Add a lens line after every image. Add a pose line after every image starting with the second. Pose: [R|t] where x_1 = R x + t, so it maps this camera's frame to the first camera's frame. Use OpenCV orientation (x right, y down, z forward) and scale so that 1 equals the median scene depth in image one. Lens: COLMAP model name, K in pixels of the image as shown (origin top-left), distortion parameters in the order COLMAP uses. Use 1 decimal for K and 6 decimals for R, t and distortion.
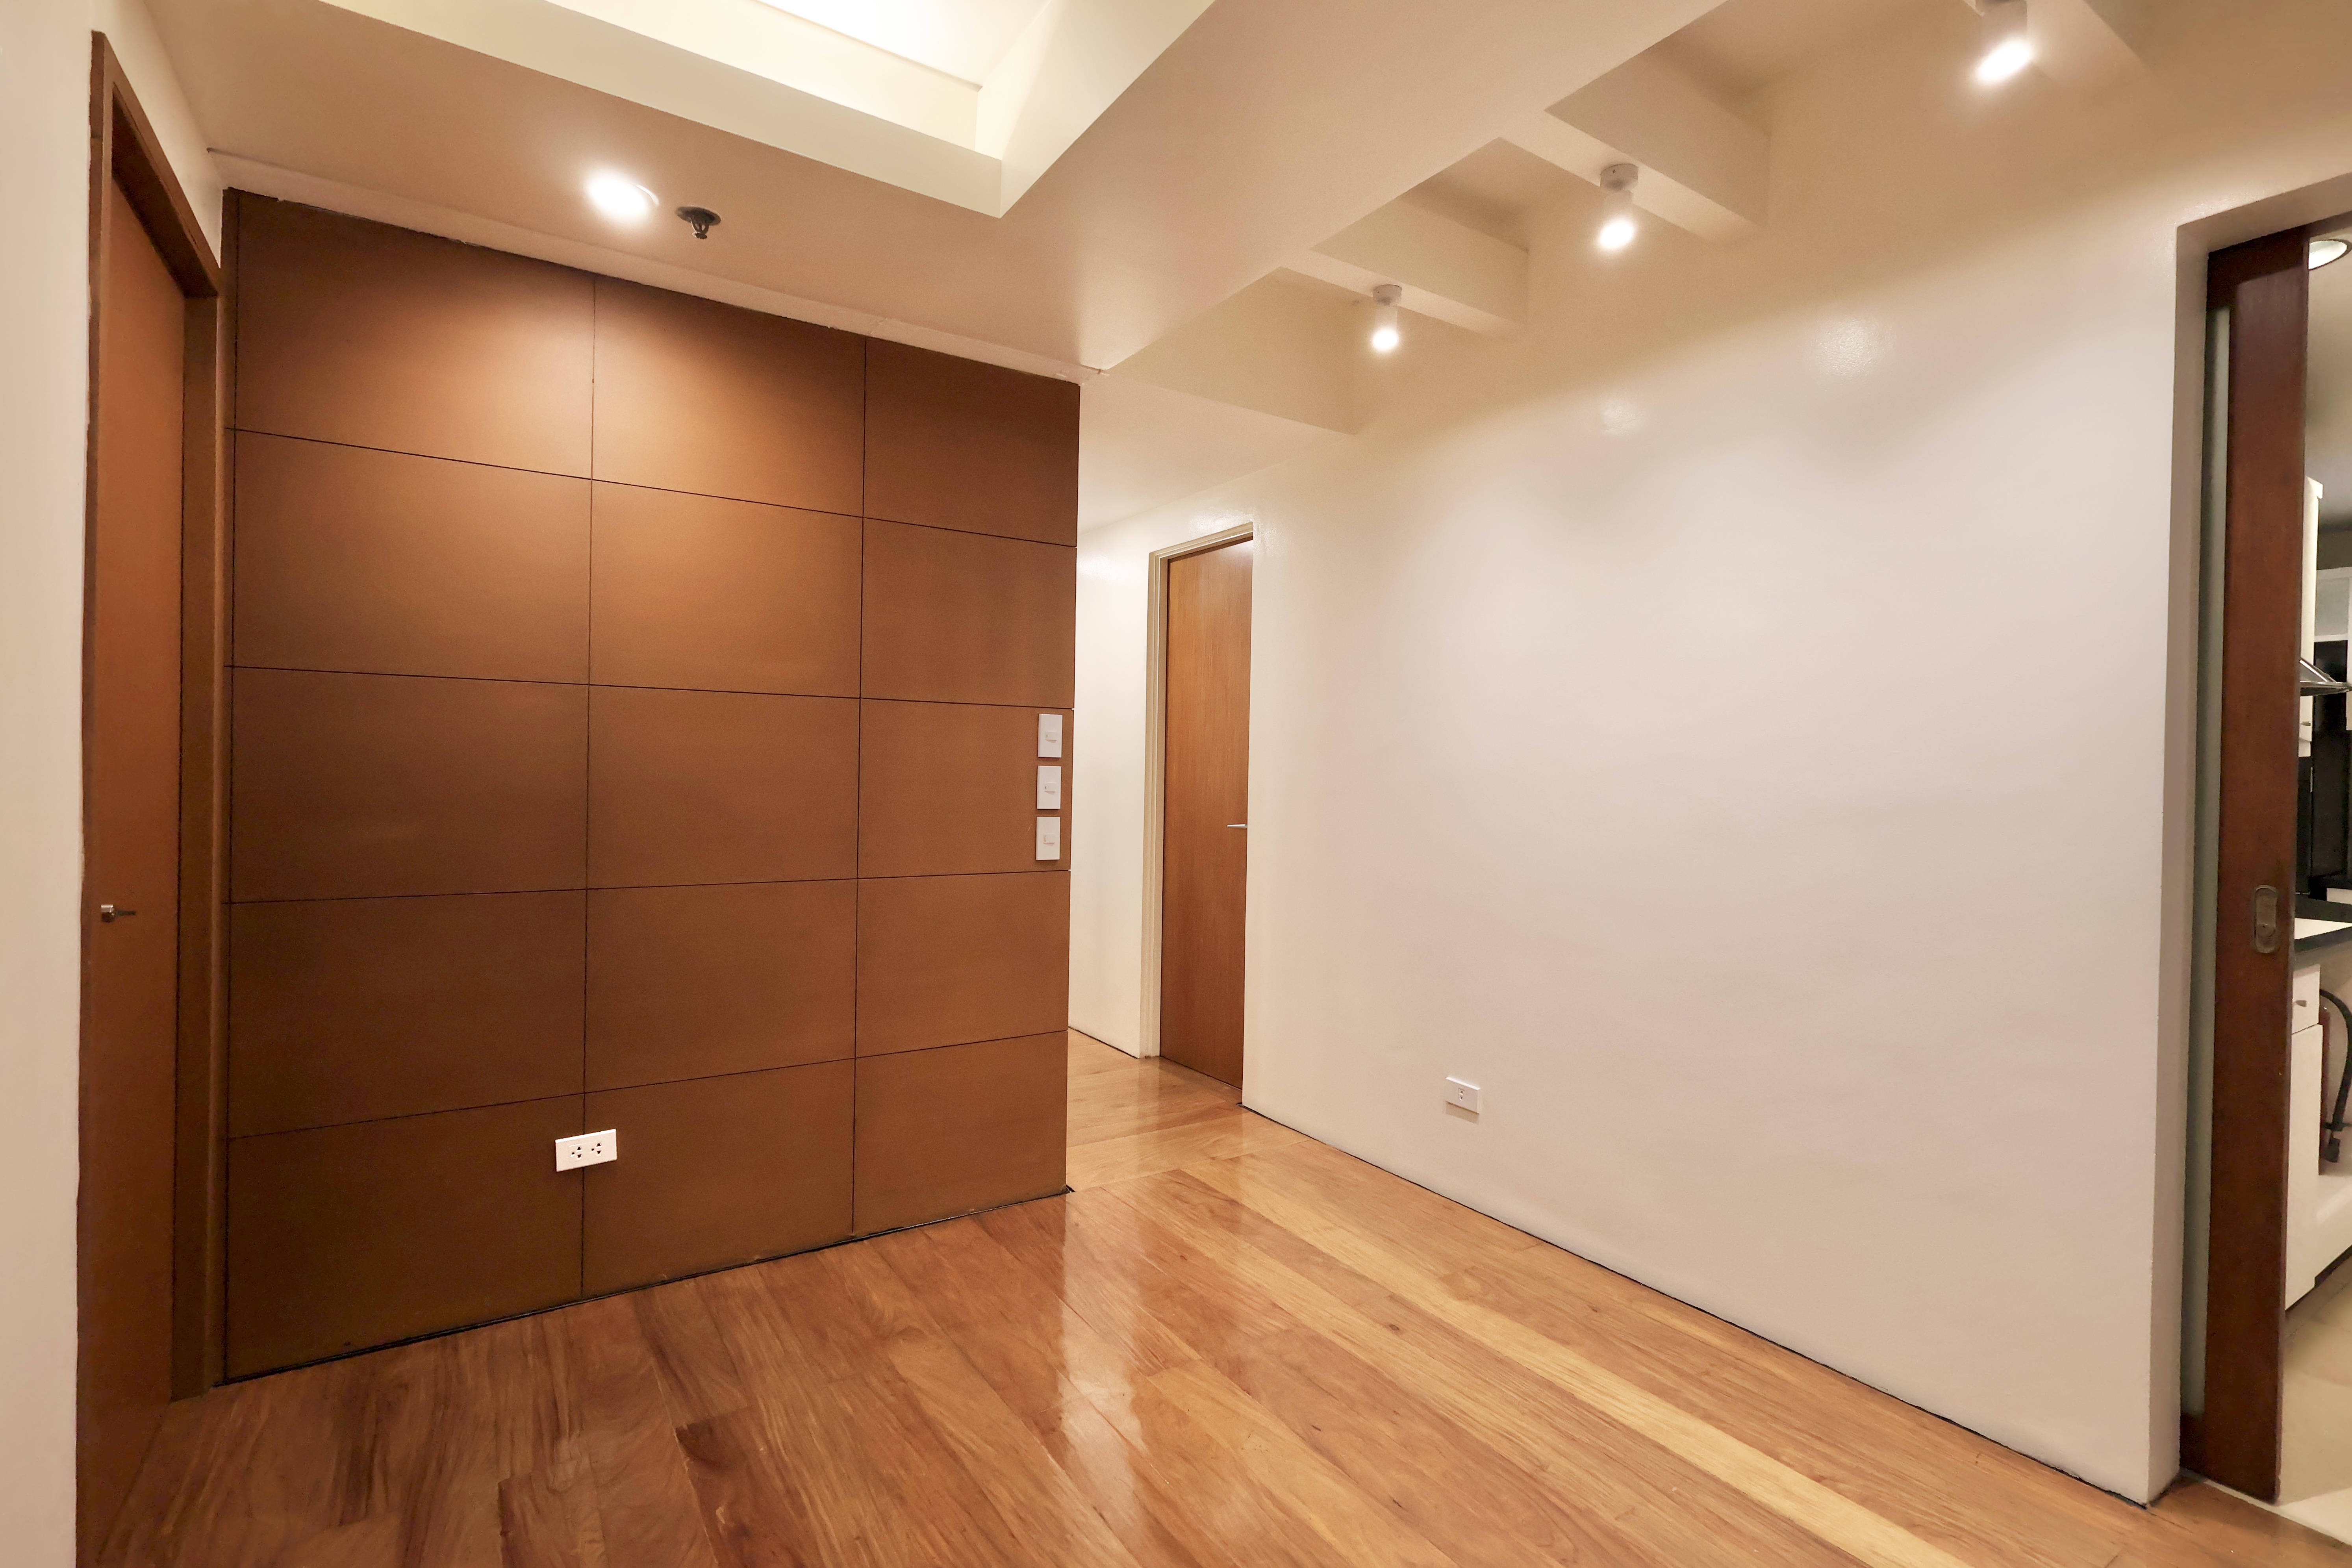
lens RADIAL K [[1096.2, 0, 1181.8], [0, 1096.2, 782.9], [0, 0, 1]] dist [-0.004461, 0.001379]
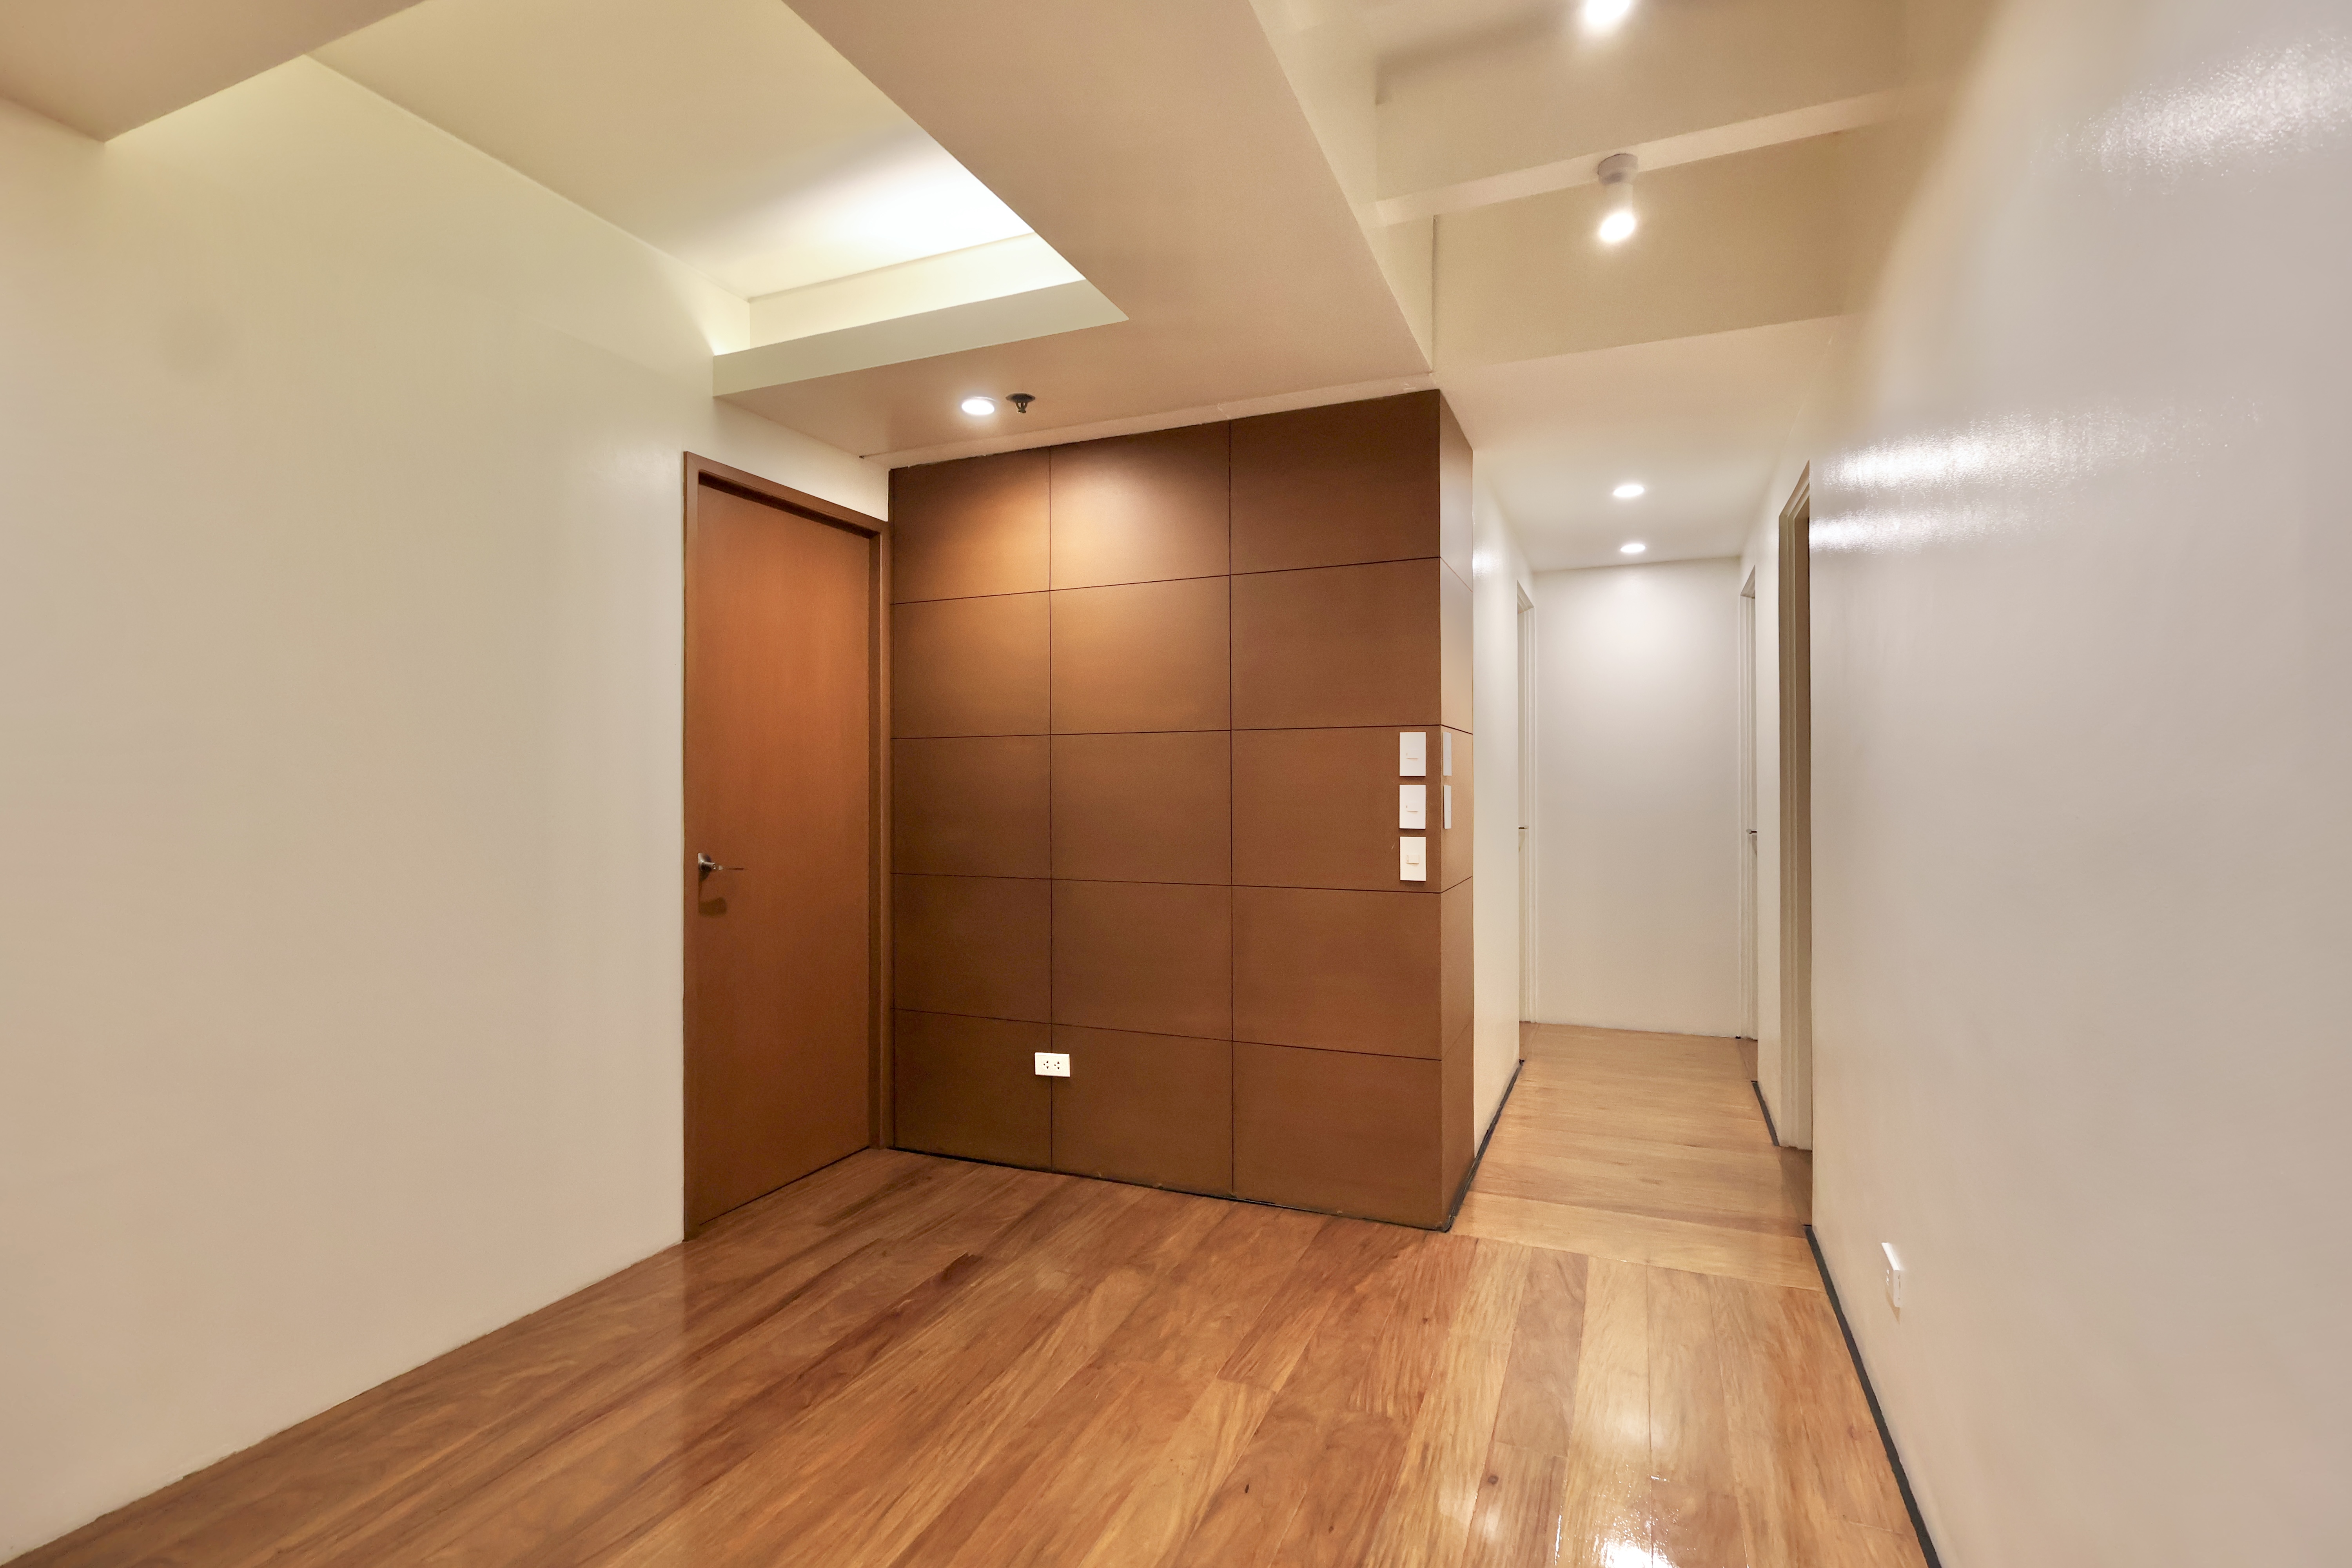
lens RADIAL K [[1096.2, 0, 1182.8], [0, 1096.2, 784.3], [0, 0, 1]] dist [-0.004461, 0.001379]
pose [[0.549422, -0.021093, -0.835279, 0.716658], [0.002927, 0.999724, -0.023320, 0.007657], [0.835540, 0.010368, 0.549332, 0.351701]]
